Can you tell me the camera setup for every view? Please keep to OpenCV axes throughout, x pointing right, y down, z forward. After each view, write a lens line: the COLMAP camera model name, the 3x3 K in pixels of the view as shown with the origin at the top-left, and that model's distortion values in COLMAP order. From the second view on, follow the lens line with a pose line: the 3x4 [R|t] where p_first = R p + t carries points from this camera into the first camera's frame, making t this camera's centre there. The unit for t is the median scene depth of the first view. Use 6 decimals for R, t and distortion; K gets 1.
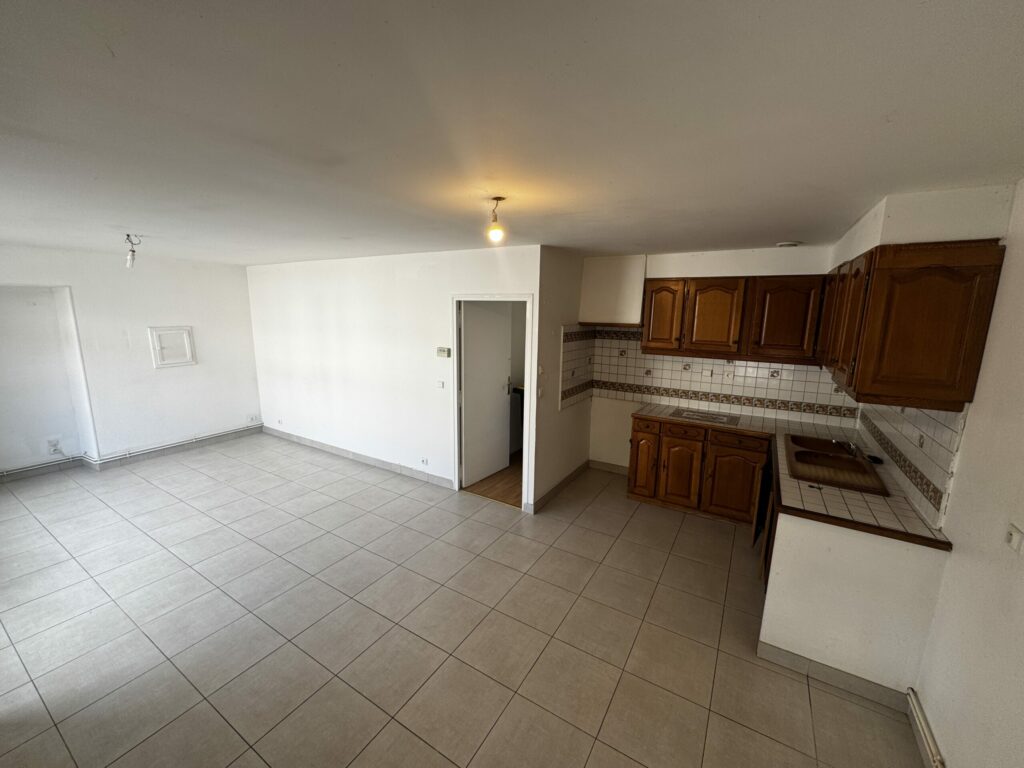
lens RADIAL K [[410.4, 0, 511.6], [0, 410.4, 382.3], [0, 0, 1]] dist [-0.006093, 0.000951]
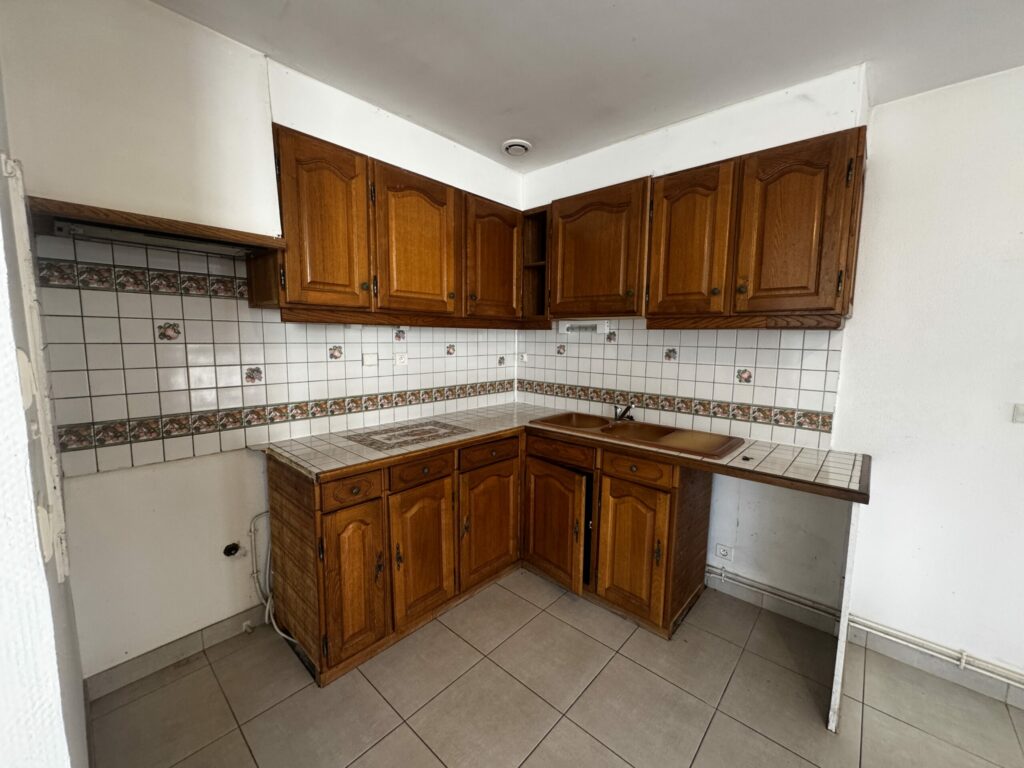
lens RADIAL K [[410.4, 0, 511.2], [0, 410.4, 379.5], [0, 0, 1]] dist [-0.006093, 0.000951]
pose [[0.182292, -0.114180, 0.976592, -0.038395], [0.164117, 0.982834, 0.084276, -0.013301], [-0.969451, 0.144913, 0.197902, 0.804549]]
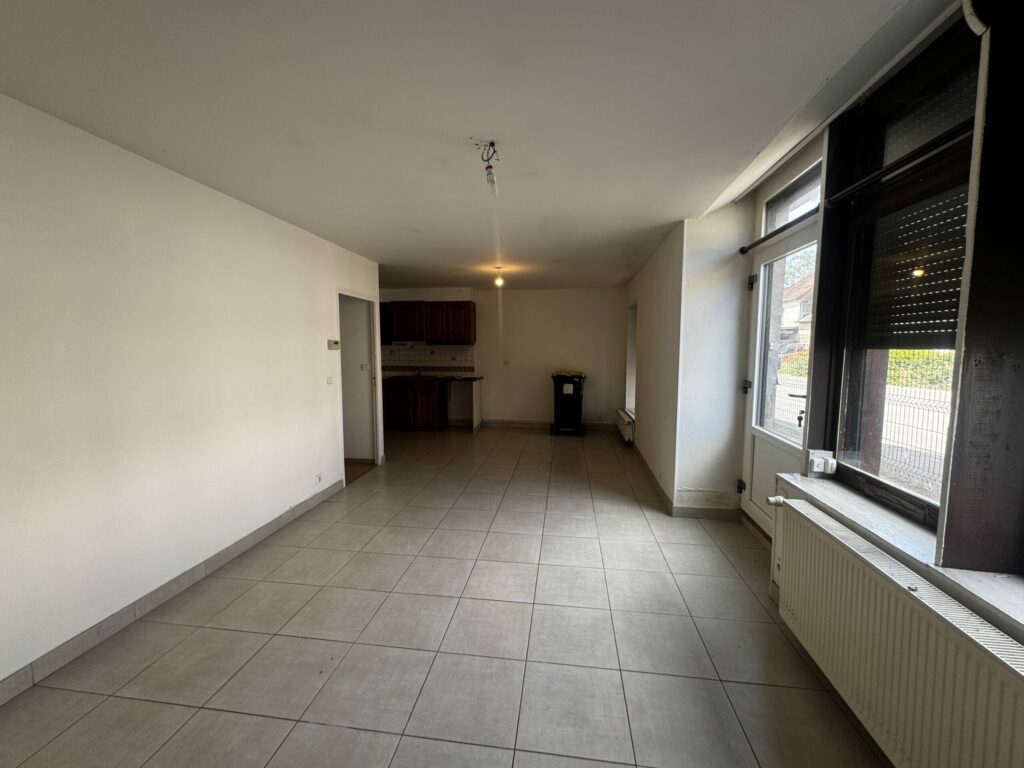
lens RADIAL K [[410.4, 0, 509.3], [0, 410.4, 387.4], [0, 0, 1]] dist [-0.006093, 0.000951]
pose [[-0.399173, -0.105394, 0.910798, -1.355015], [0.155961, 0.971090, 0.180723, -0.096158], [-0.903514, 0.214189, -0.371196, 1.124479]]
